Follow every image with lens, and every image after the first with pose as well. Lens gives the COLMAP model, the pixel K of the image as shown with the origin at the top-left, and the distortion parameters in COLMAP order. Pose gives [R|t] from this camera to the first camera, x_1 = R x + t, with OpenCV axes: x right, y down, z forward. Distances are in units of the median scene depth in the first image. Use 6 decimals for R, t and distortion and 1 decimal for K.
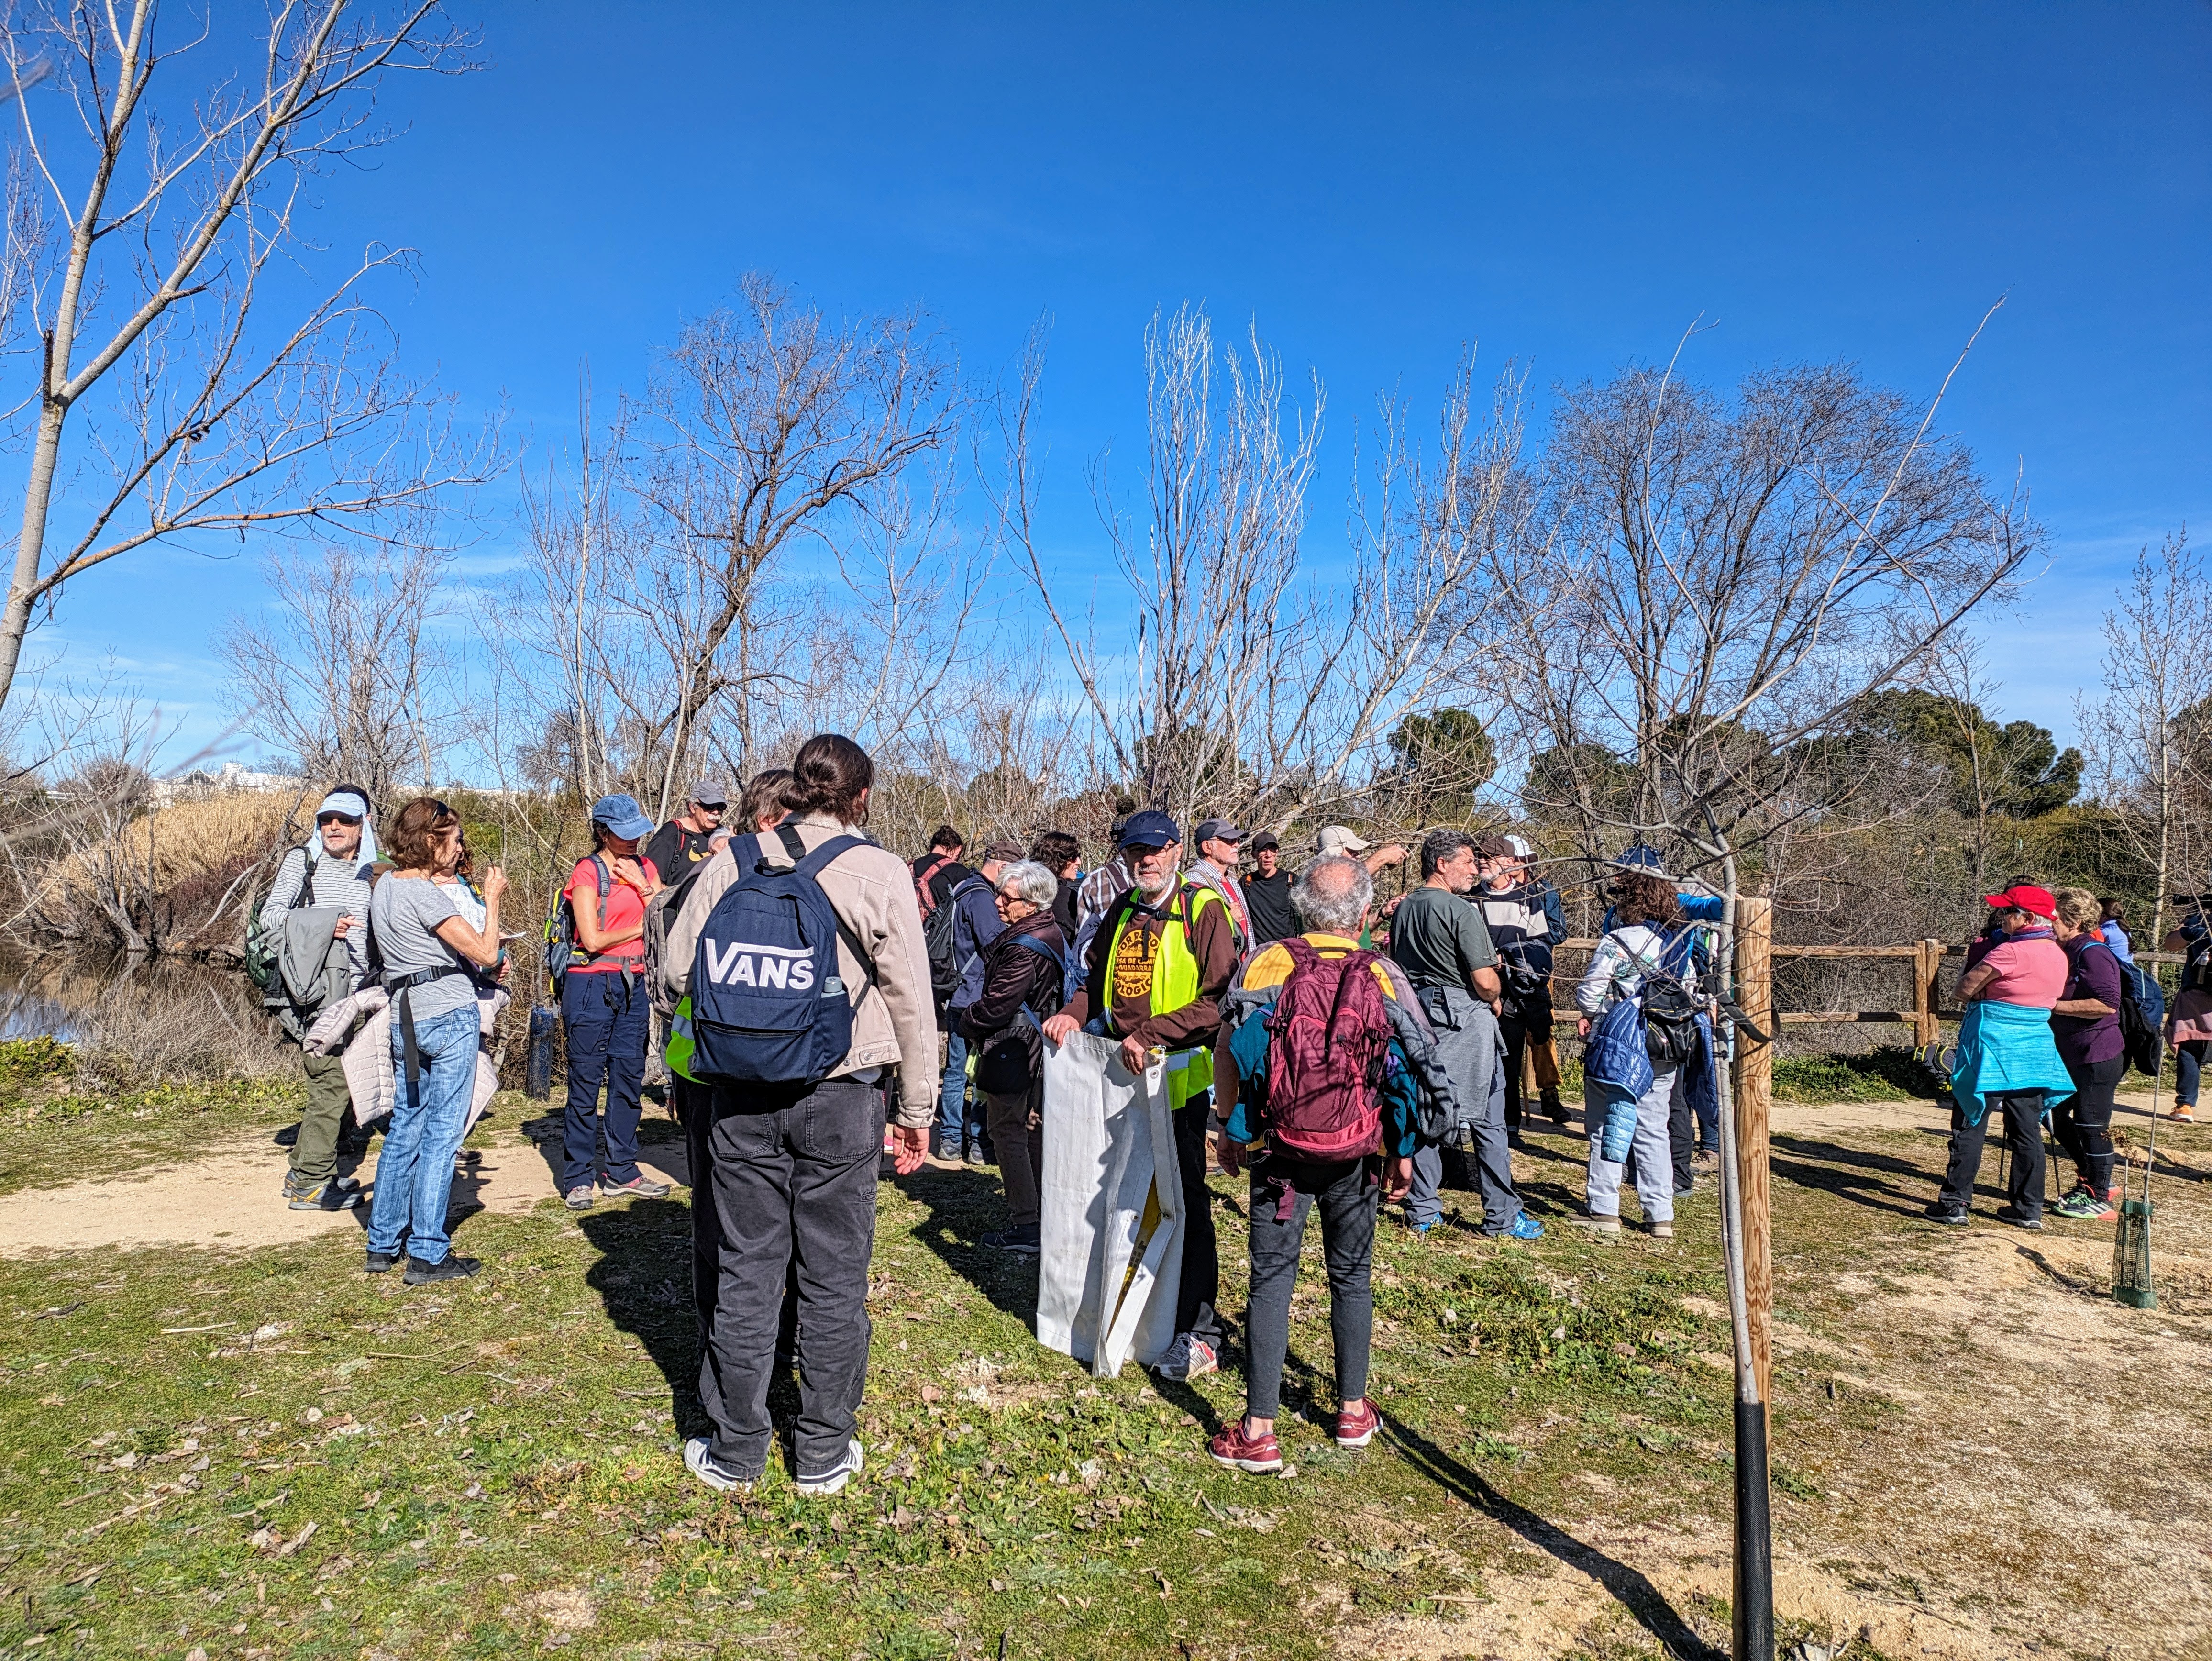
lens RADIAL K [[1605.6, 0, 1108.5], [0, 1605.6, 866.3], [0, 0, 1]] dist [0.041505, -0.040158]
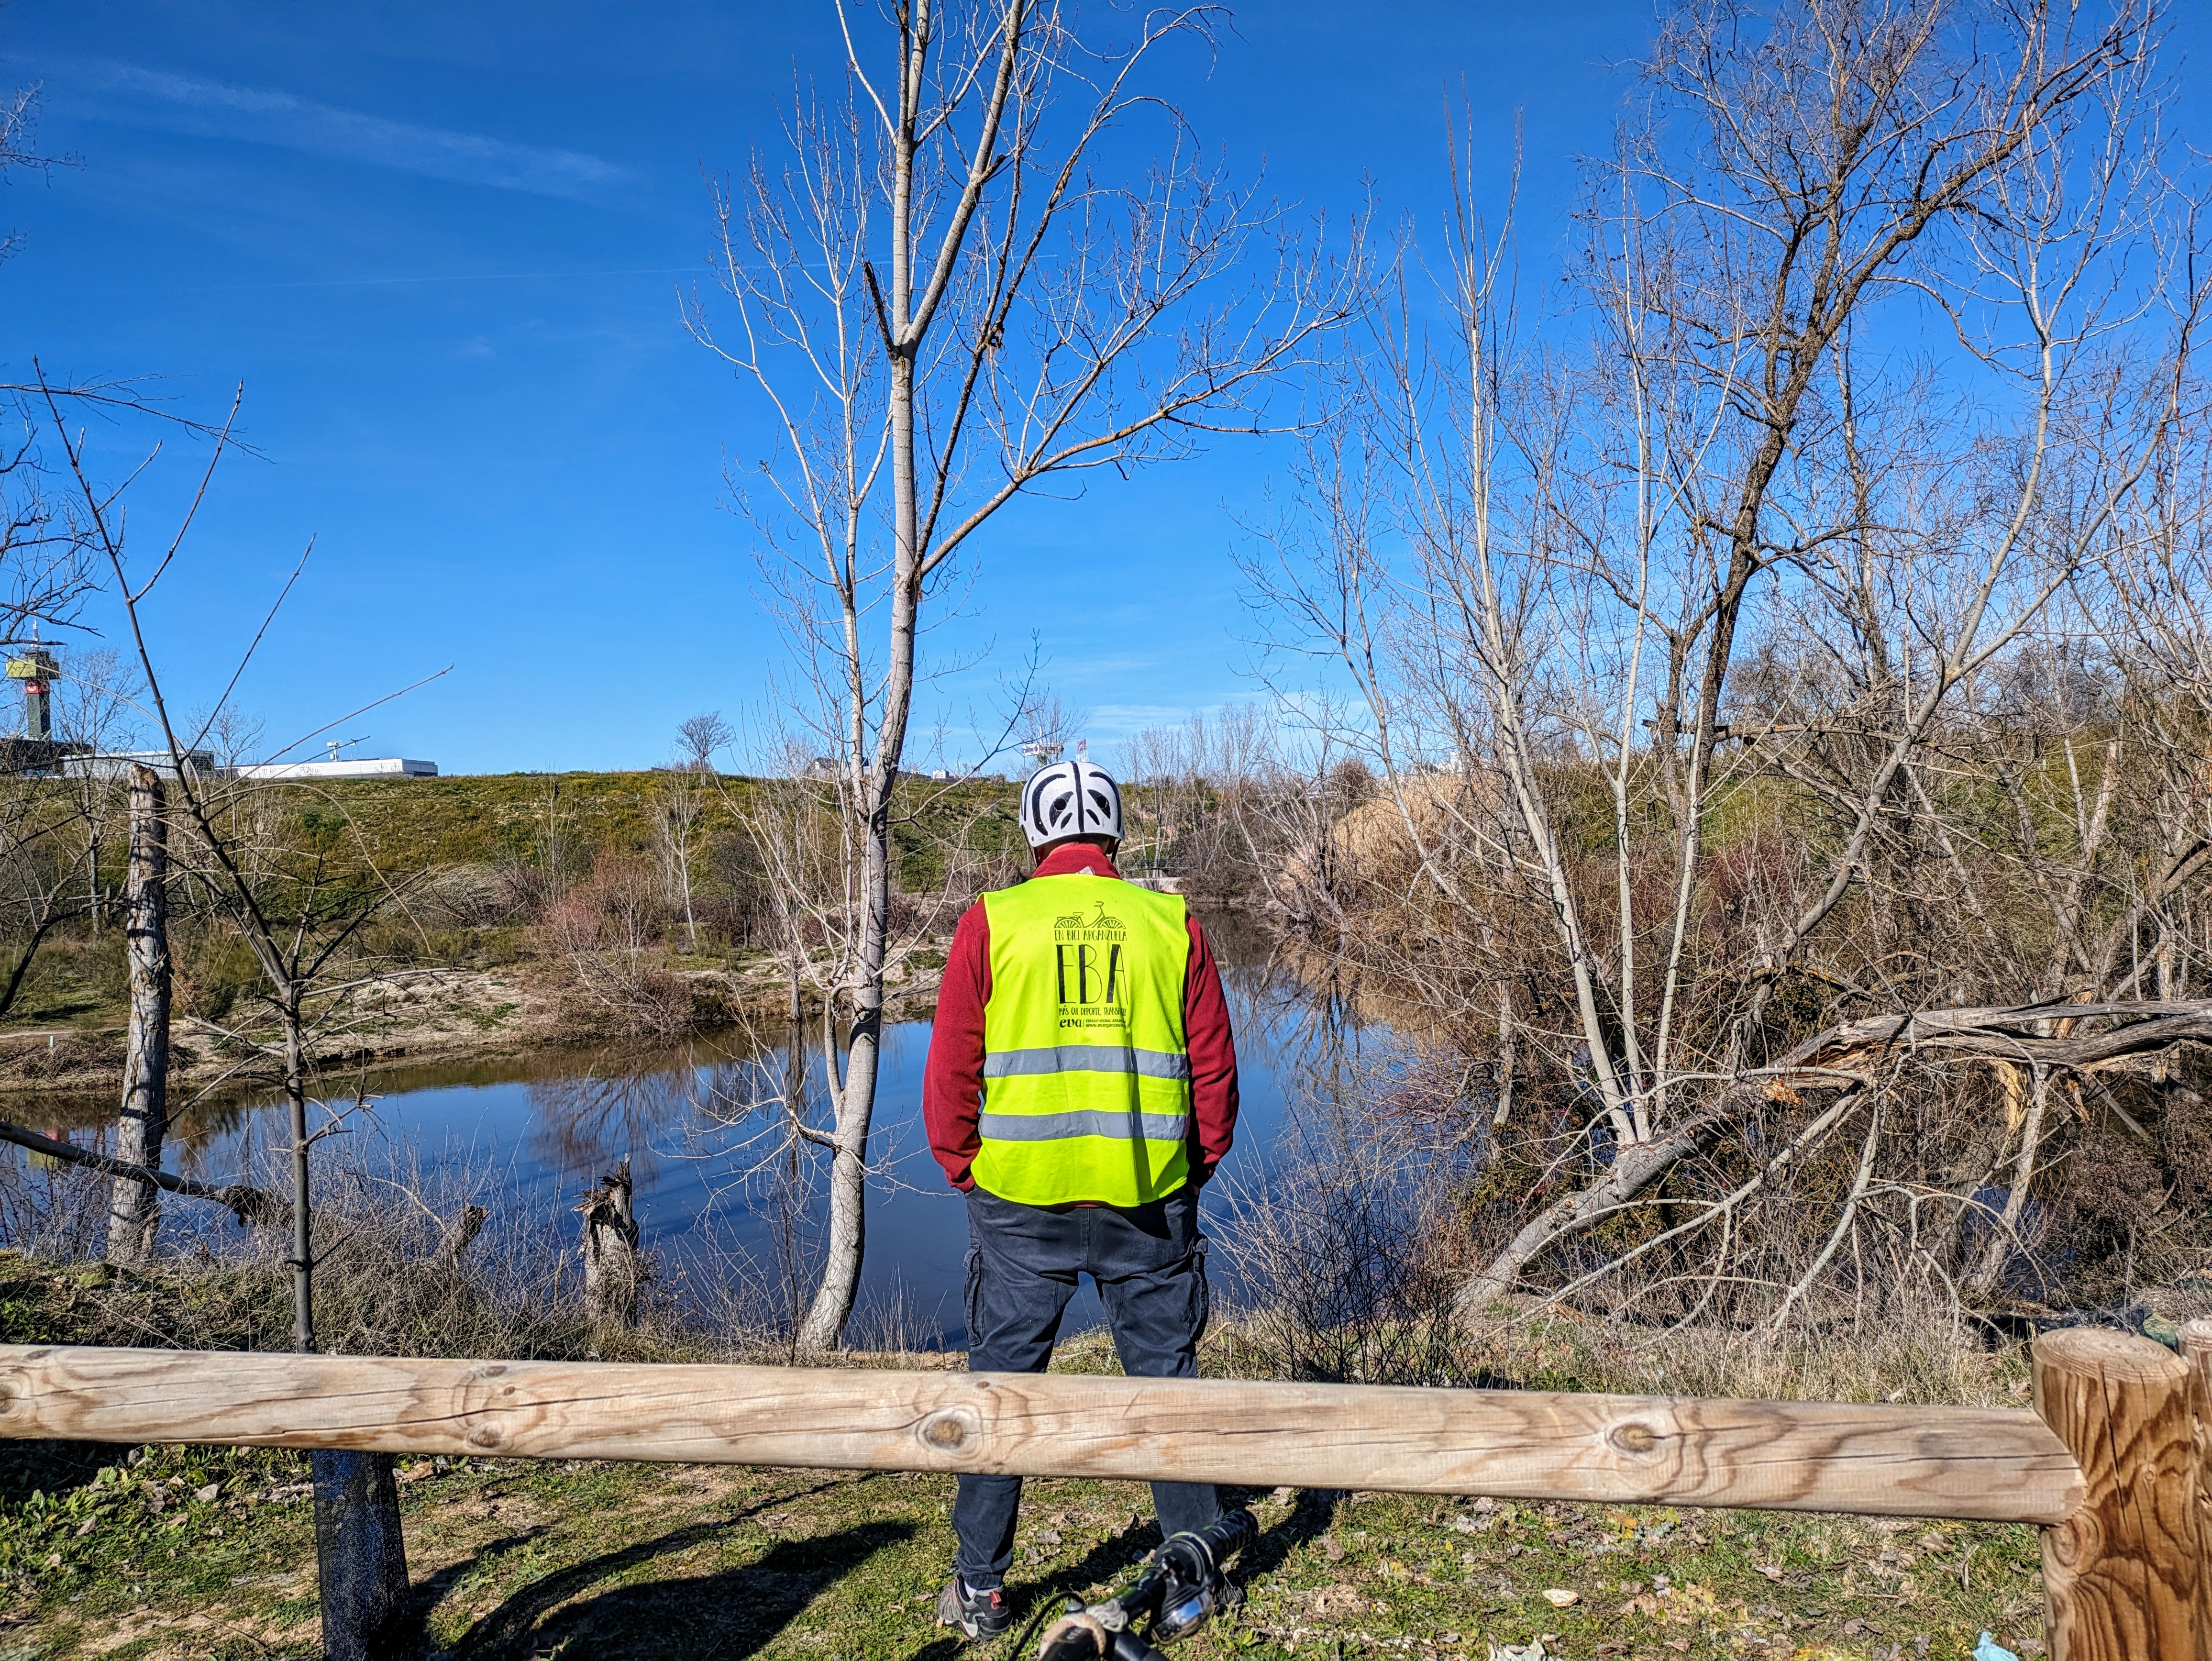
lens RADIAL K [[1601.9, 0, 1096.4], [0, 1601.9, 832.0], [0, 0, 1]] dist [0.045495, -0.001752]
pose [[0.741561, -0.066197, -0.667612, -0.004076], [0.067343, 0.997439, -0.024099, -0.000855], [0.667497, -0.027088, 0.744120, 0.099849]]
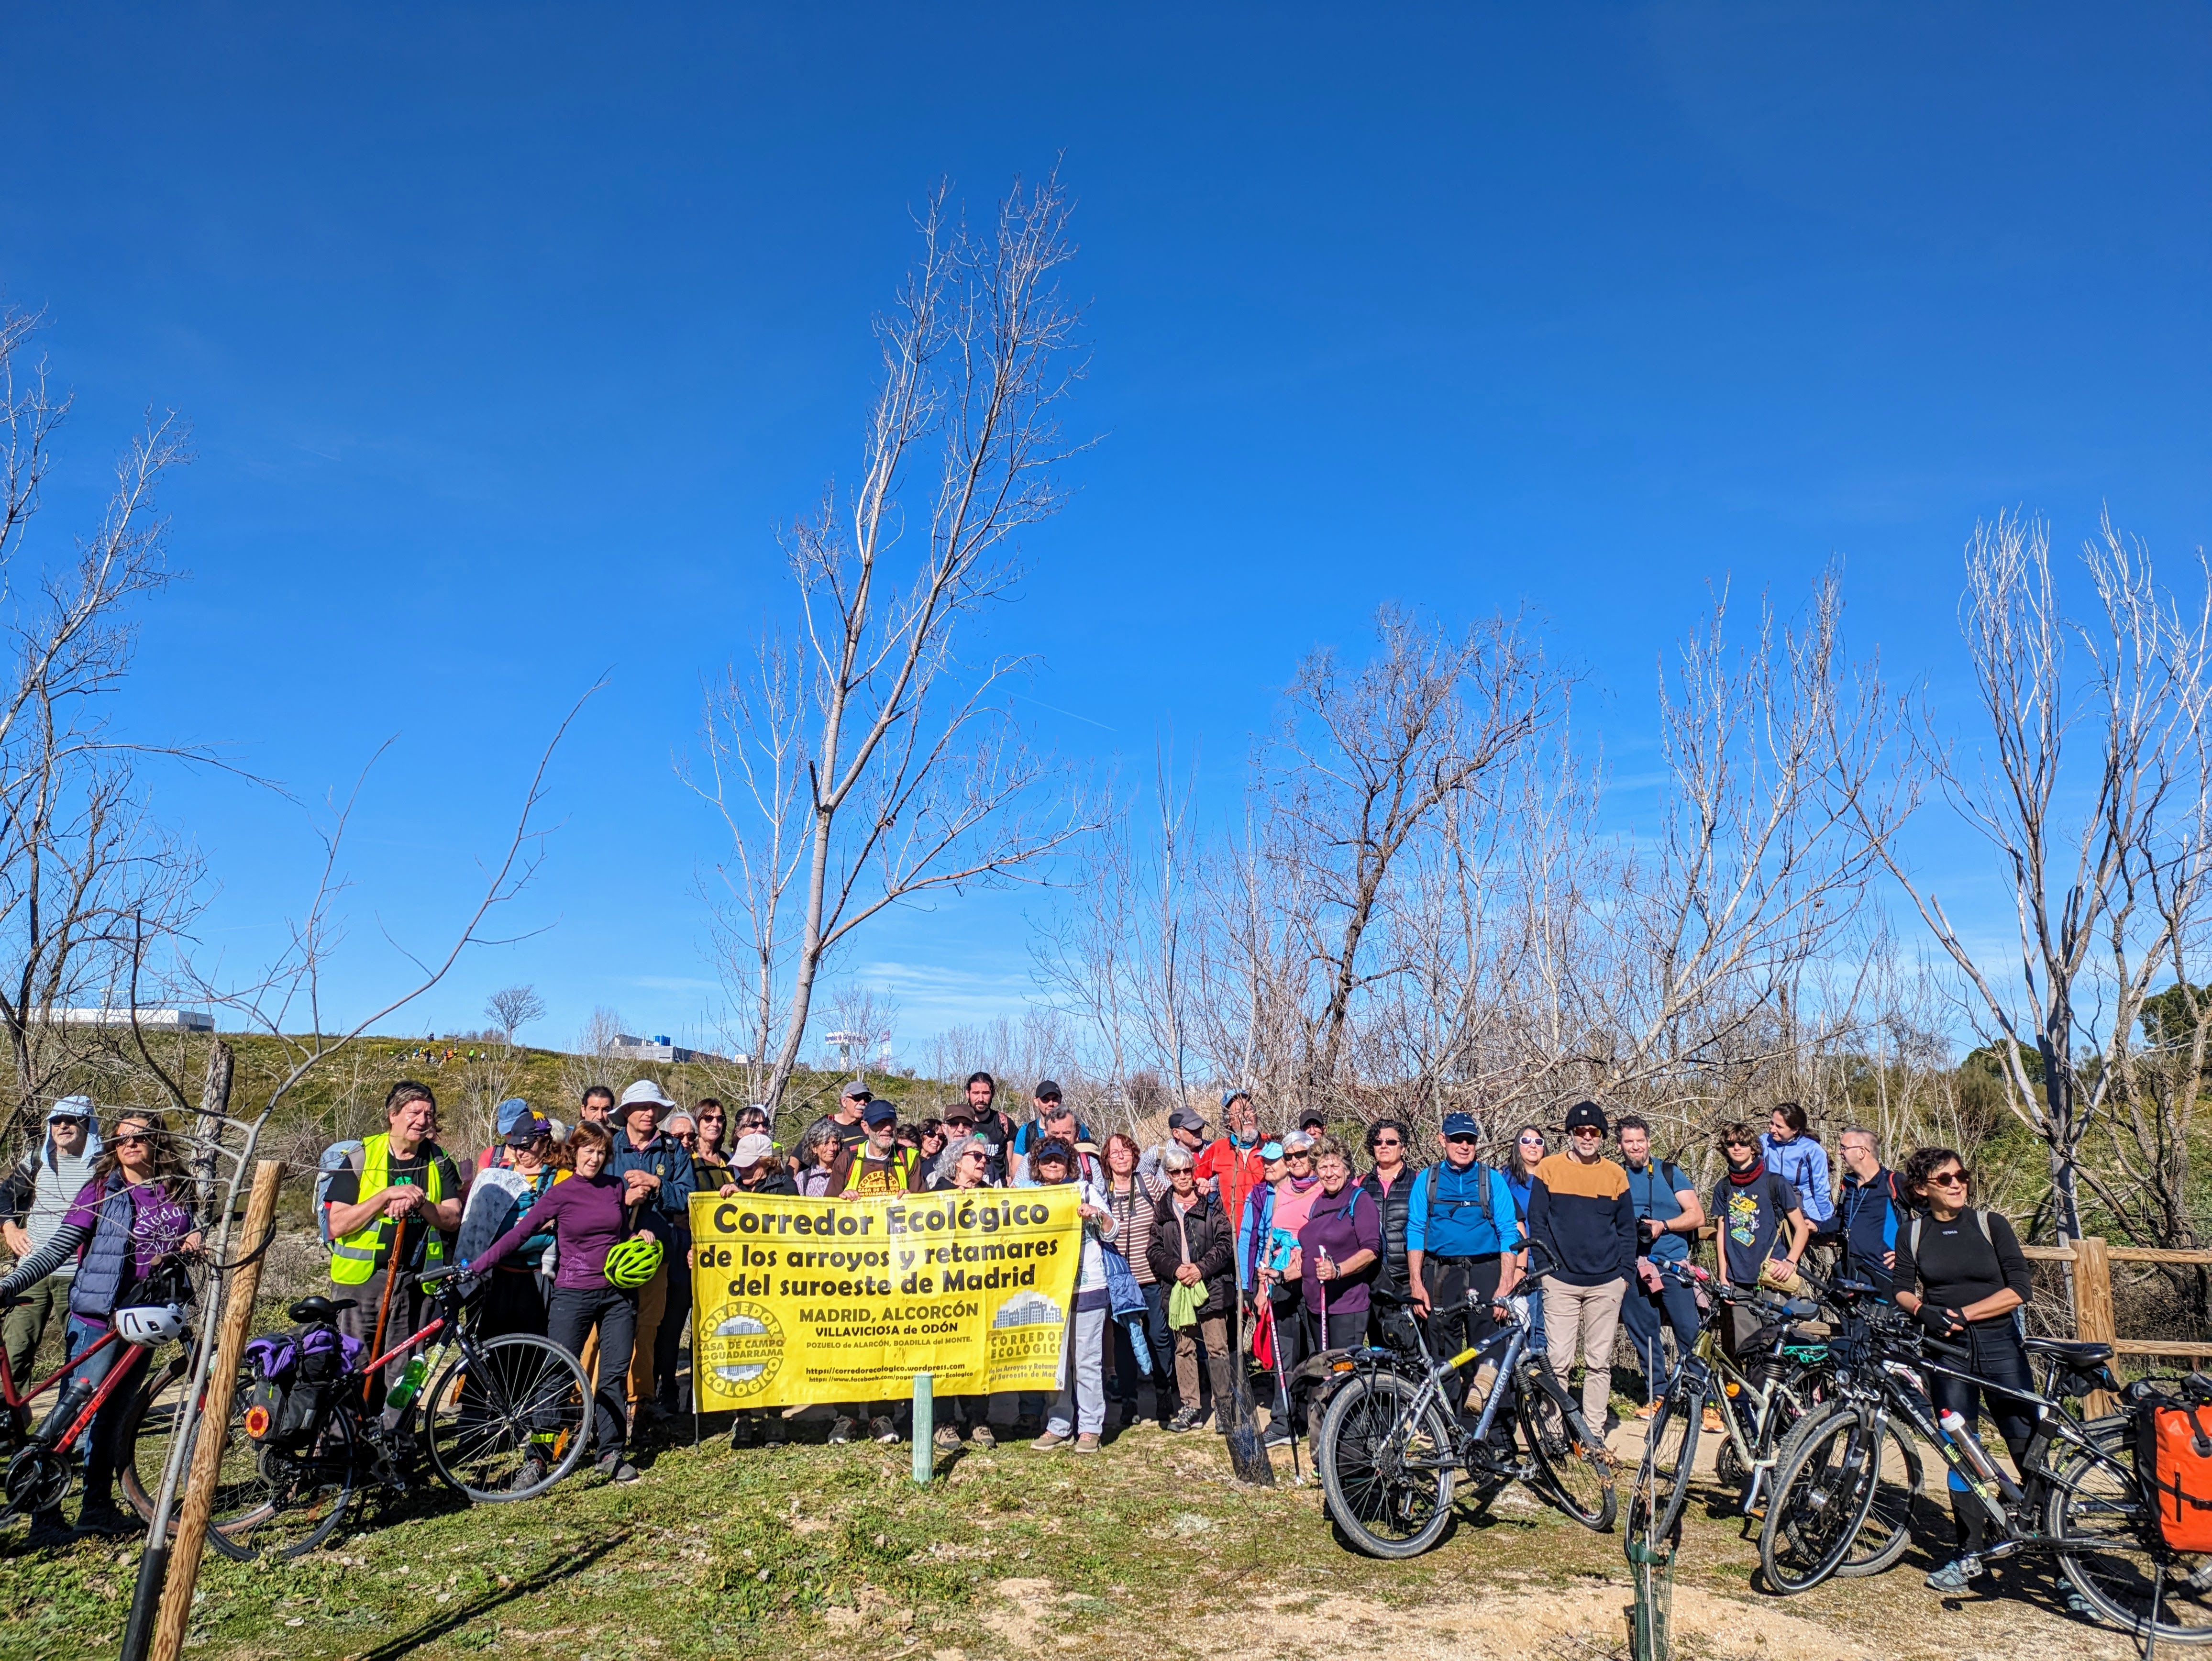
lens RADIAL K [[1599.0, 0, 1093.7], [0, 1599.0, 803.1], [0, 0, 1]] dist [0.058051, -0.003965]
pose [[0.821006, -0.132552, -0.555319, 0.065973], [0.008680, 0.975460, -0.220006, 0.001074], [0.570853, 0.175806, 0.802009, 0.012389]]
